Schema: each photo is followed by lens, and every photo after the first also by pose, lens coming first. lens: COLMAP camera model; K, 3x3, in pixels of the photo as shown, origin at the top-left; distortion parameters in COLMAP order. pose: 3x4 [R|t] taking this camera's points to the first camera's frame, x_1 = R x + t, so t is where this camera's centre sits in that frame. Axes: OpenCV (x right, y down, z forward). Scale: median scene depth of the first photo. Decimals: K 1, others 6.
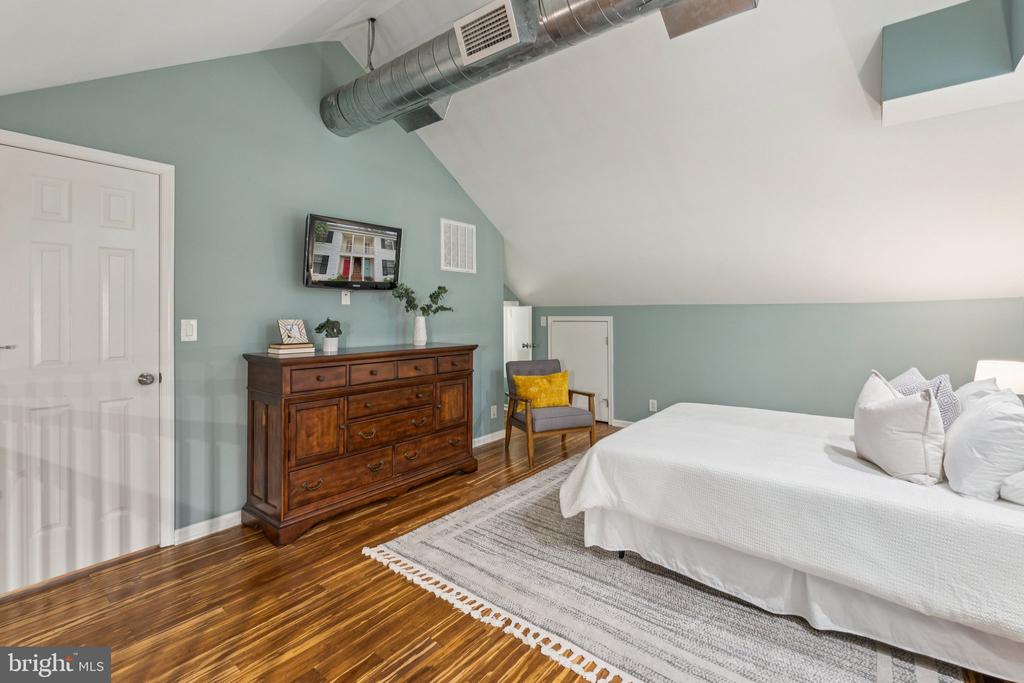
lens RADIAL K [[464.1, 0, 511.3], [0, 464.1, 315.9], [0, 0, 1]] dist [0.001510, 0.000425]
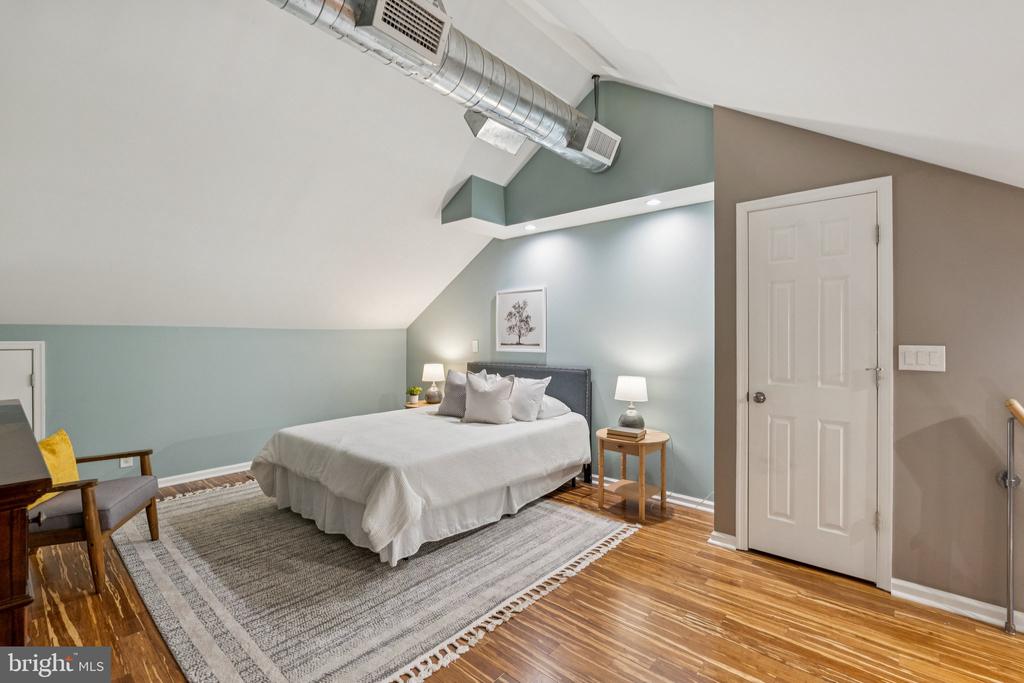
lens RADIAL K [[453.3, 0, 512.0], [0, 453.3, 341.5], [0, 0, 1]] dist [0.000510, 0.000366]
pose [[0.047575, -0.003989, 0.998860, -0.944306], [0.000770, 0.999992, 0.003957, -0.002272], [-0.998867, 0.000581, 0.047578, 0.795627]]
